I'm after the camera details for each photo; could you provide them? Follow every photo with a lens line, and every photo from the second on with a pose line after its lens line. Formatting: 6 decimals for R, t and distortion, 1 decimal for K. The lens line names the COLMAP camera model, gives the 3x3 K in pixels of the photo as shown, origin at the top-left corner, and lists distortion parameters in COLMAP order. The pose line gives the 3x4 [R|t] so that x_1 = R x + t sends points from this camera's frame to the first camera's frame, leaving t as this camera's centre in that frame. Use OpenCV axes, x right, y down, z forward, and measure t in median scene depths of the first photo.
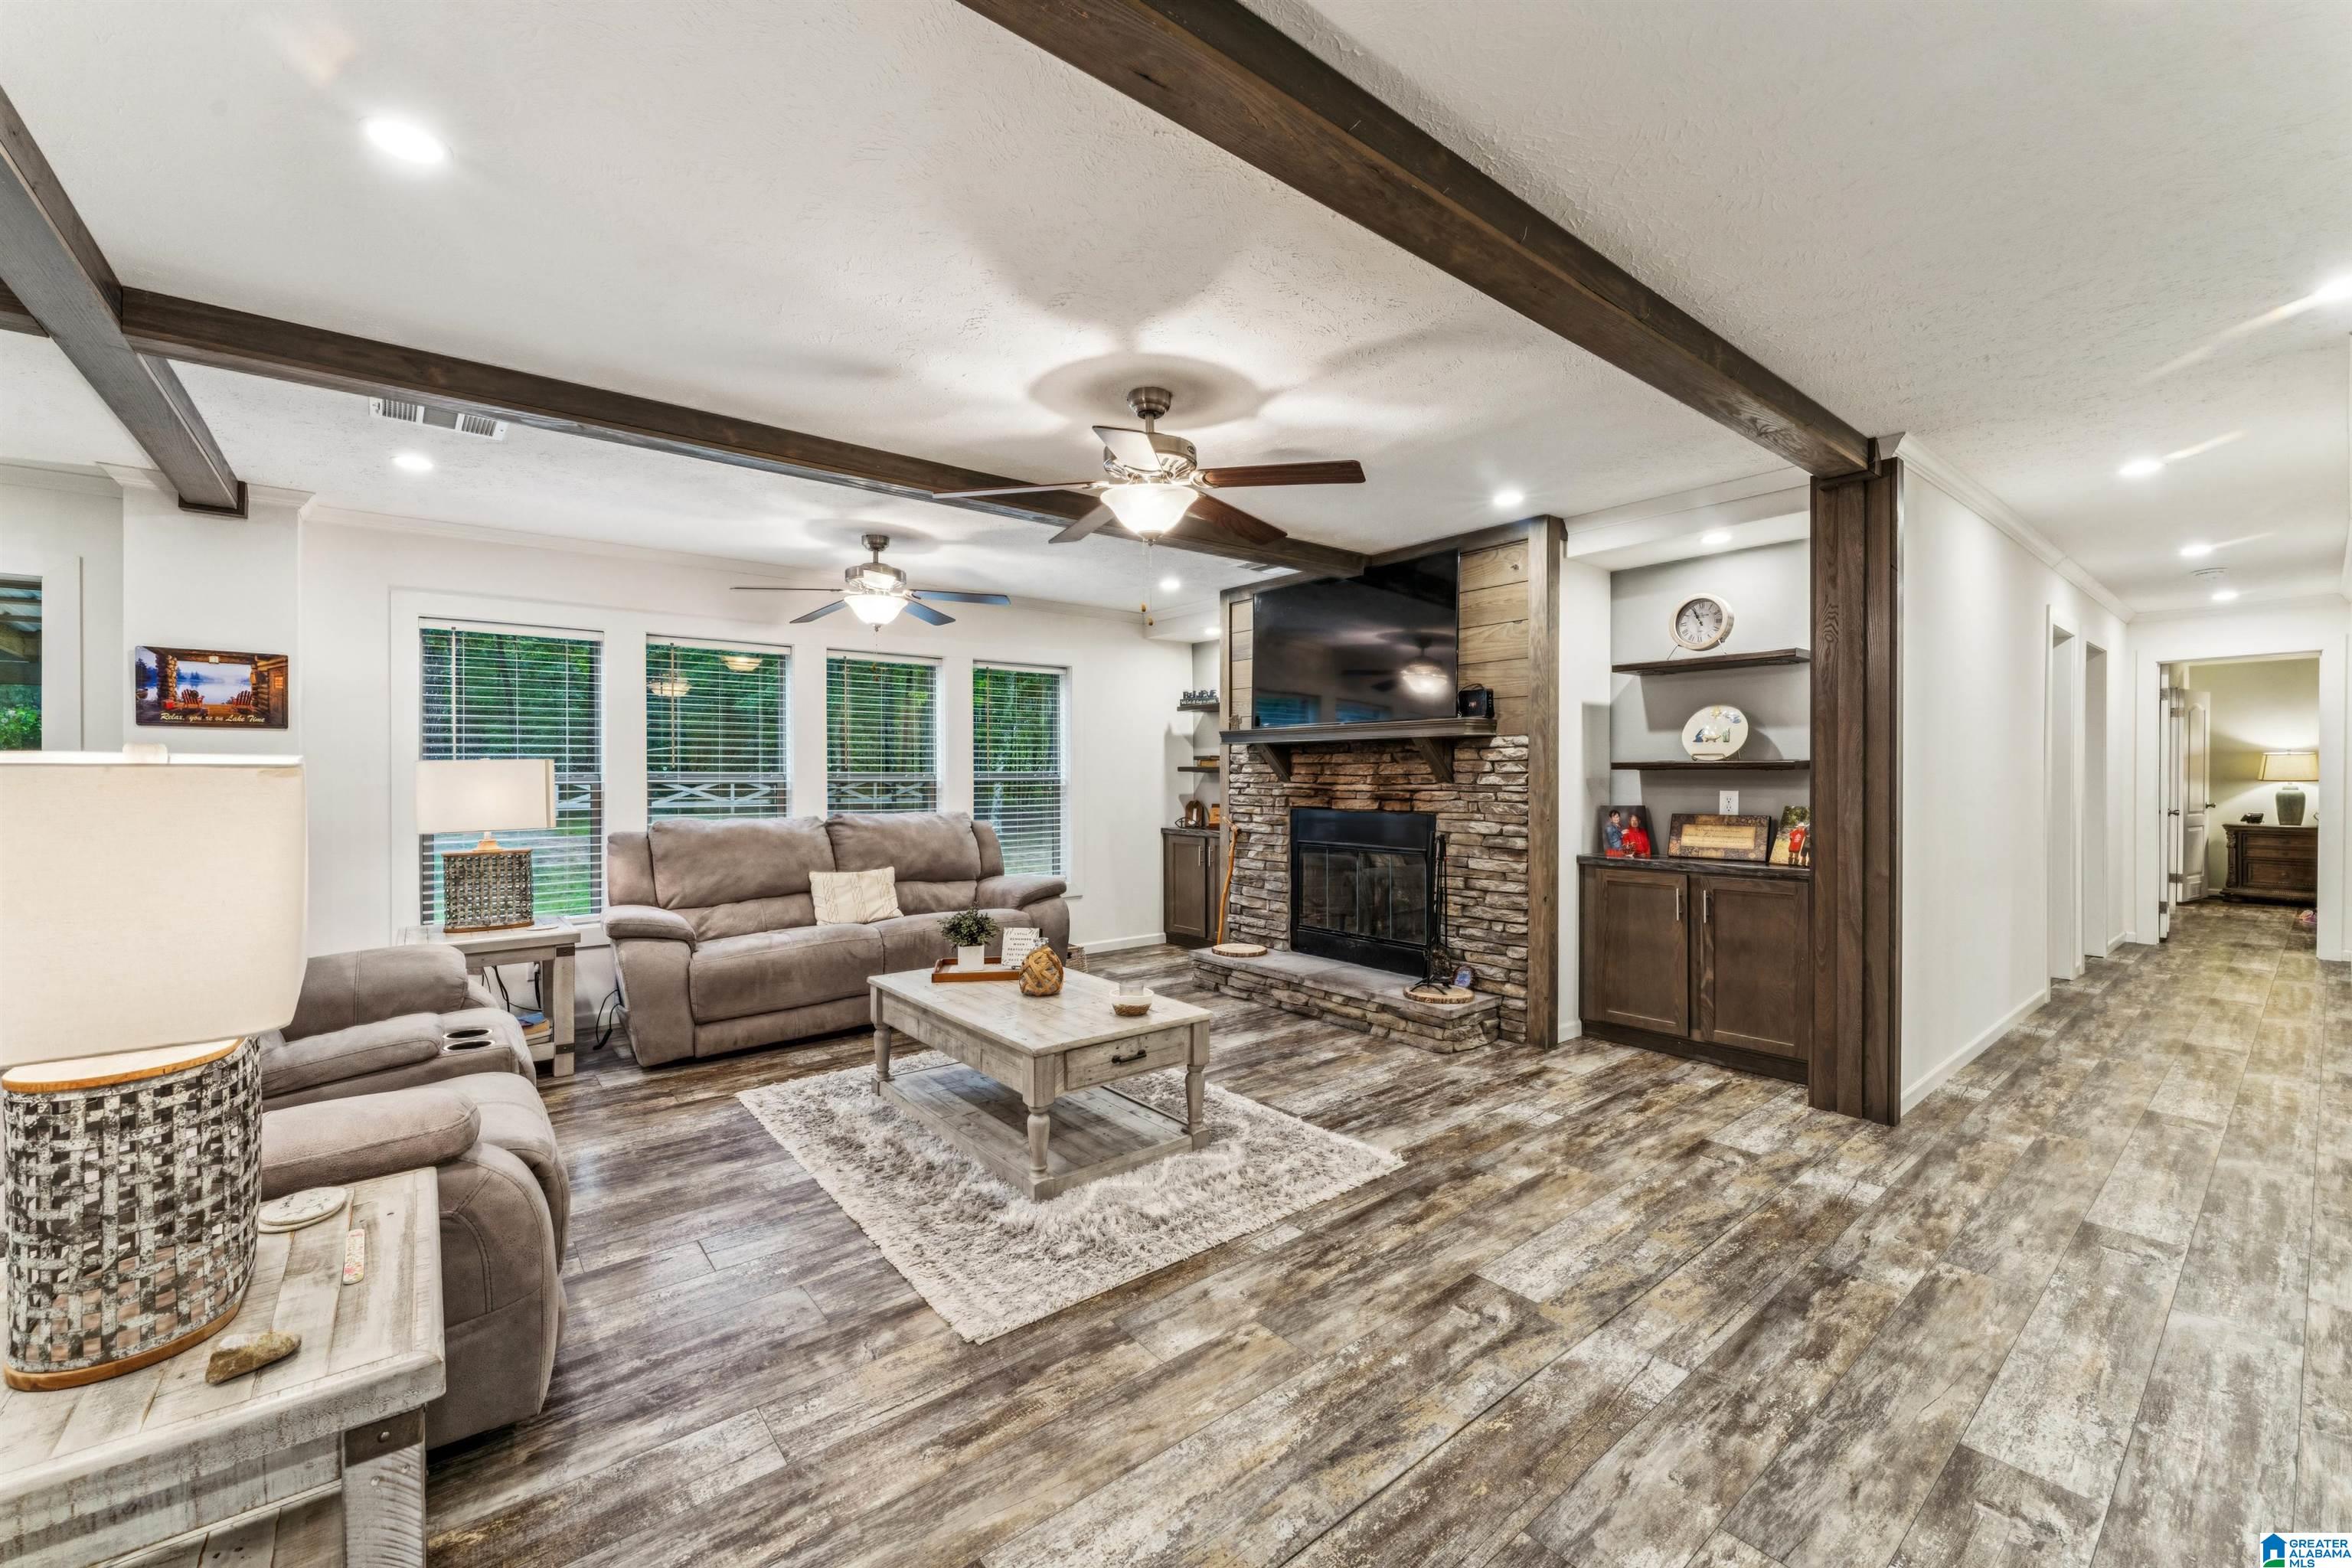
lens RADIAL K [[939.8, 0, 1176.0], [0, 939.8, 784.0], [0, 0, 1]] dist [-0.001327, -0.000517]
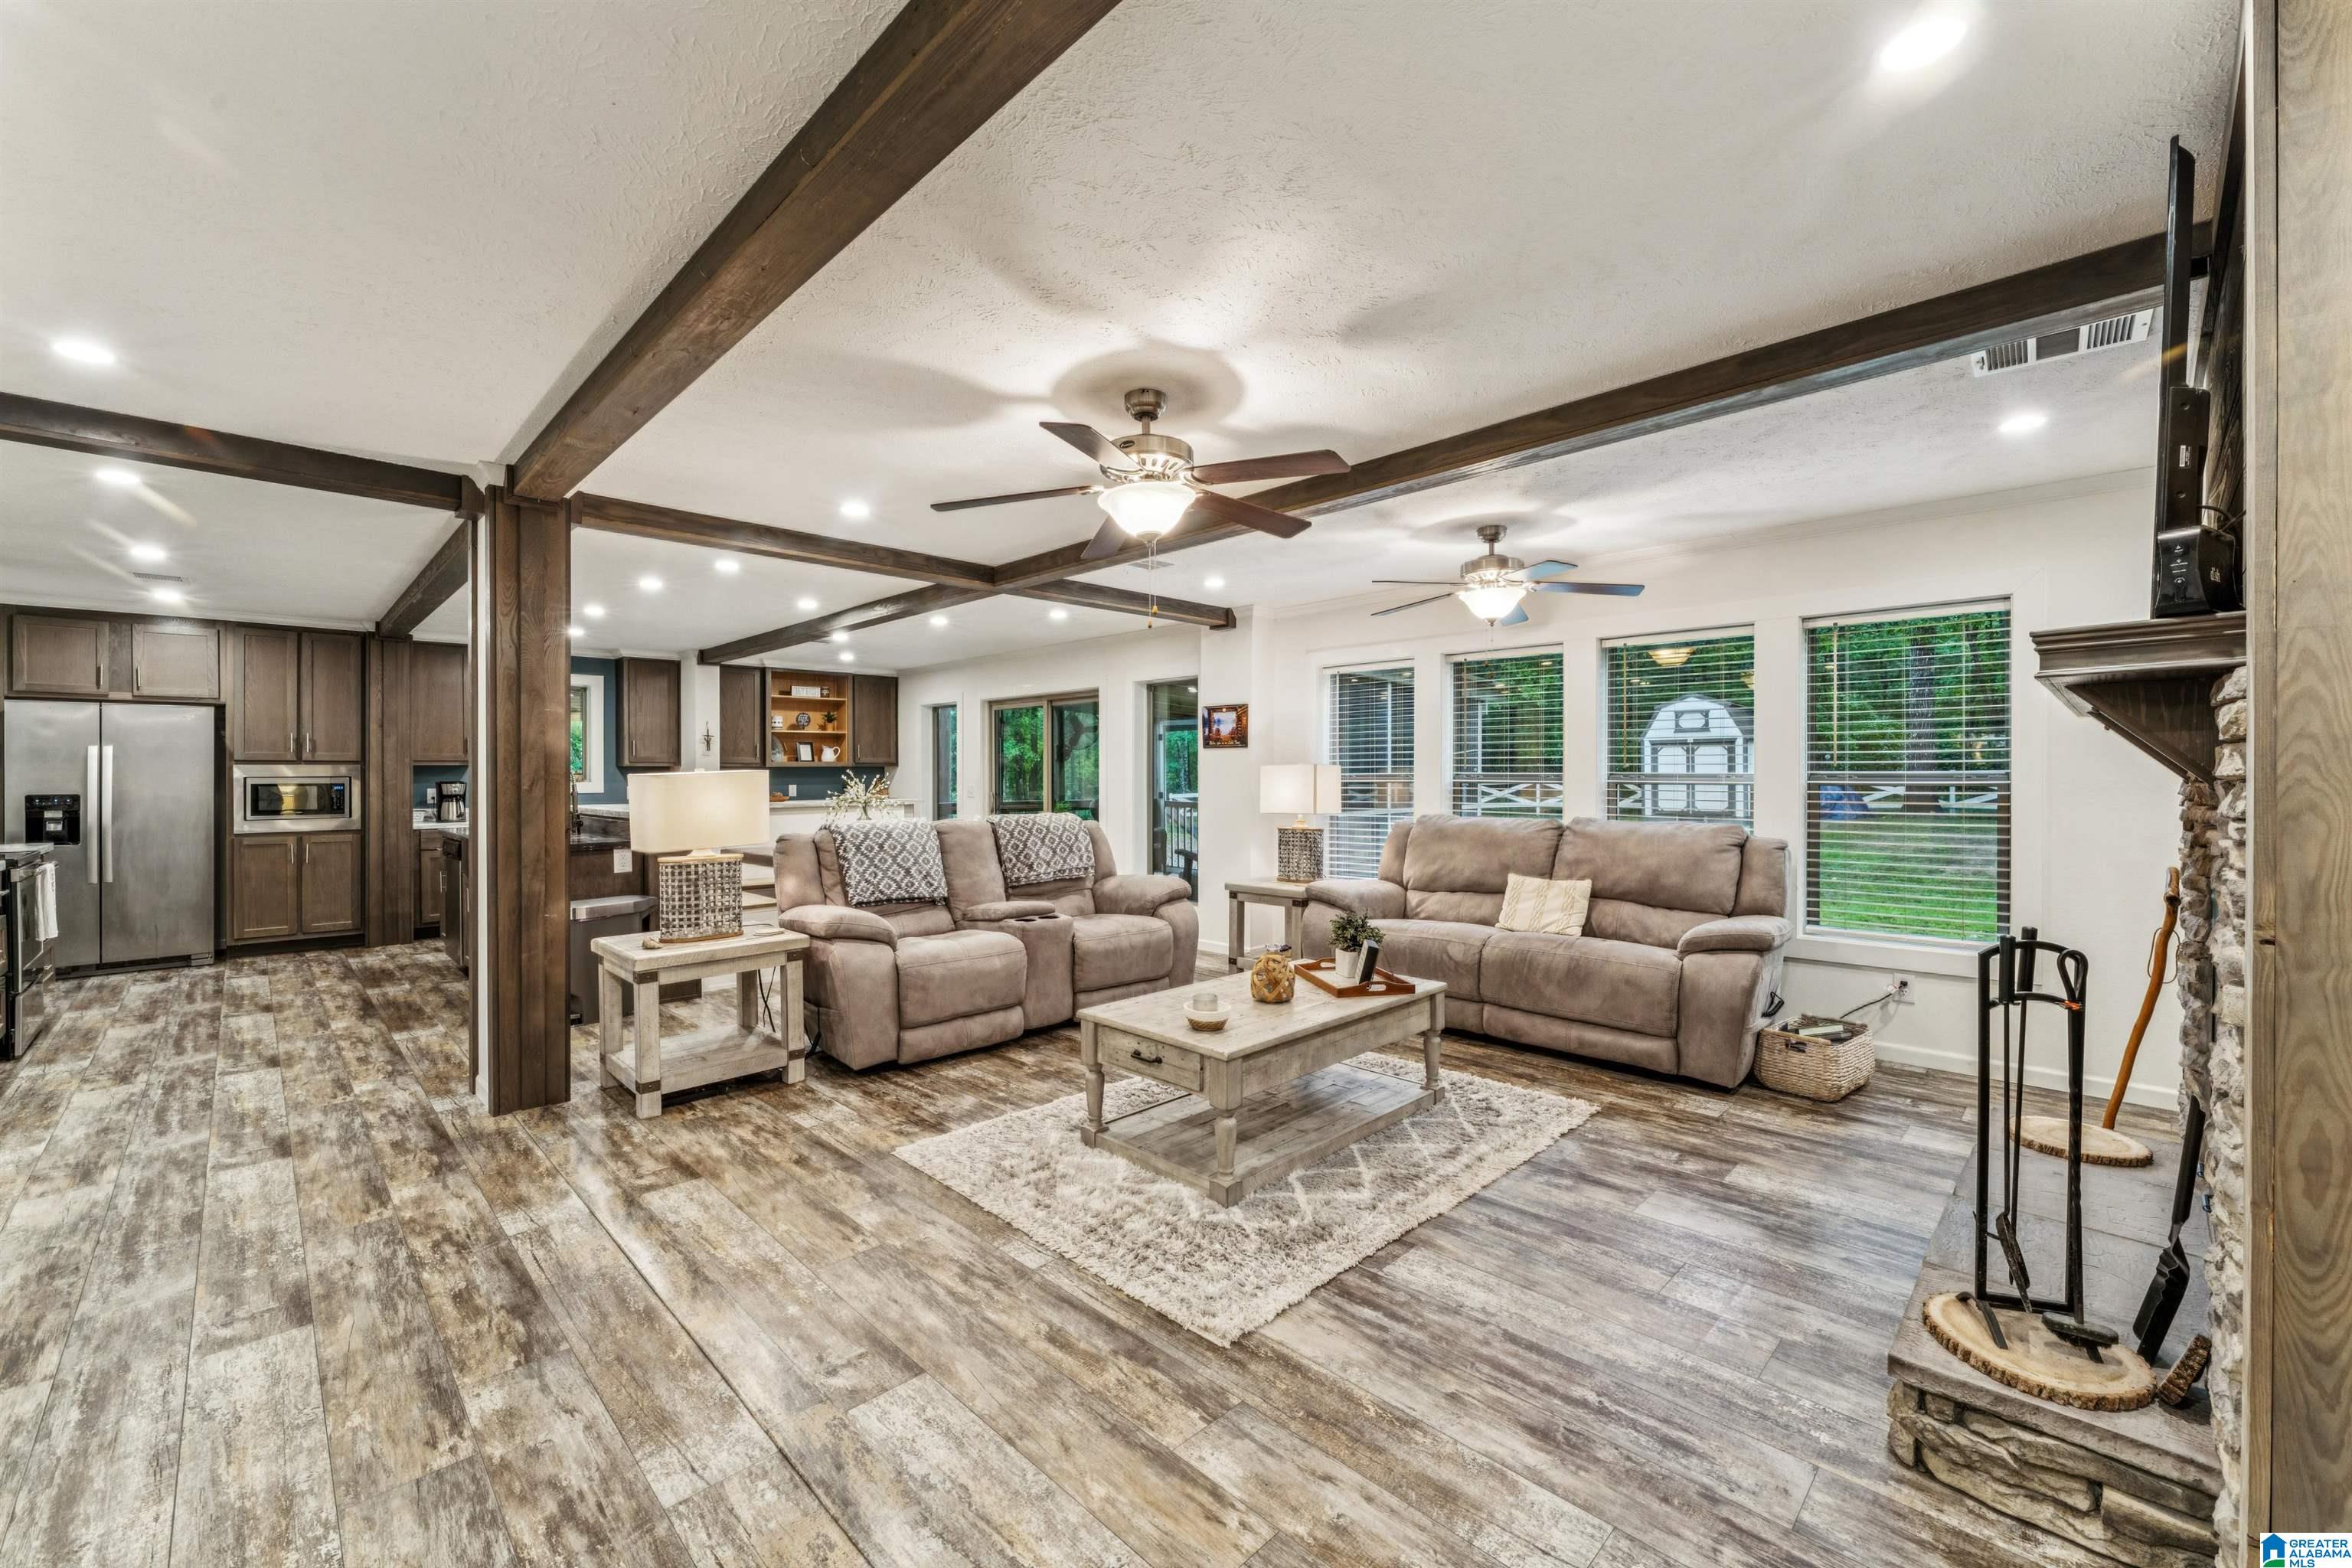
lens RADIAL K [[939.8, 0, 1176.0], [0, 939.8, 784.0], [0, 0, 1]] dist [-0.001327, -0.000517]
pose [[0.103081, 0.014215, -0.994571, 0.635072], [-0.008925, 0.999871, 0.013366, -0.012797], [0.994633, 0.007499, 0.103195, 0.611980]]
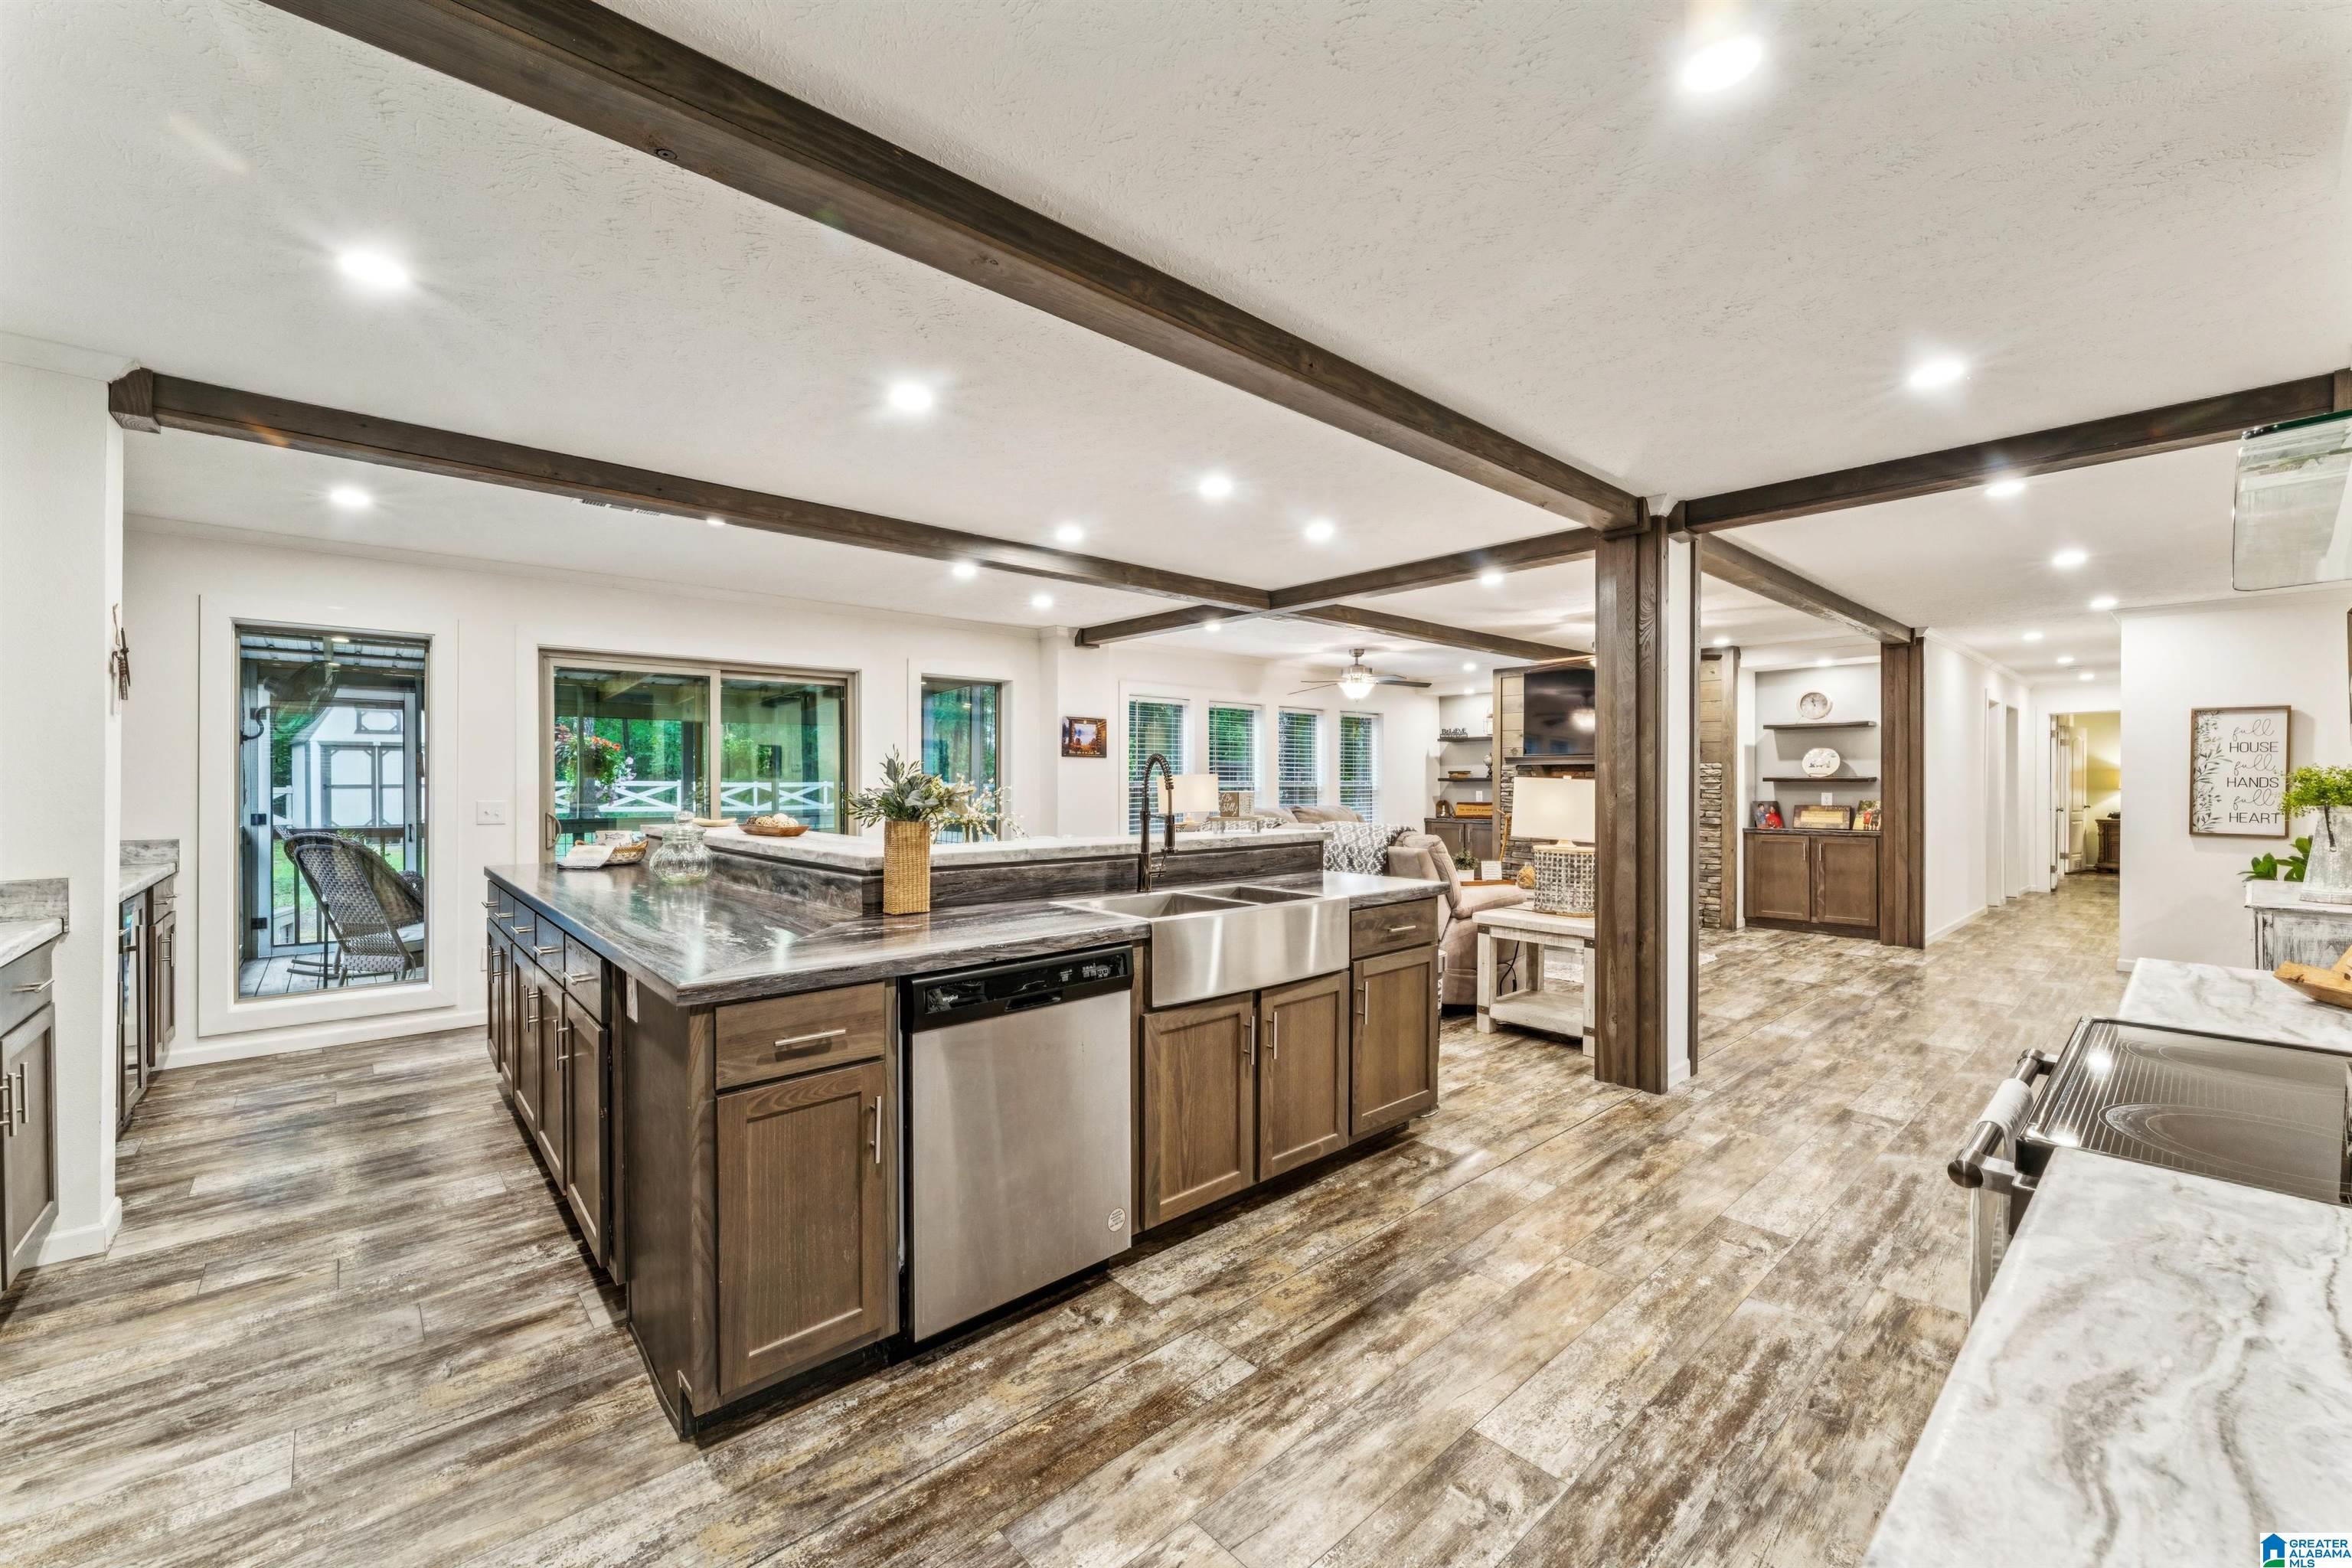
lens RADIAL K [[939.9, 0, 1176.0], [0, 939.9, 784.0], [0, 0, 1]] dist [0.000935, -0.000190]
pose [[0.998741, 0.003289, 0.050048, -0.790601], [-0.002855, 0.999958, -0.008730, 0.009412], [-0.050075, 0.008576, 0.998709, -0.800898]]
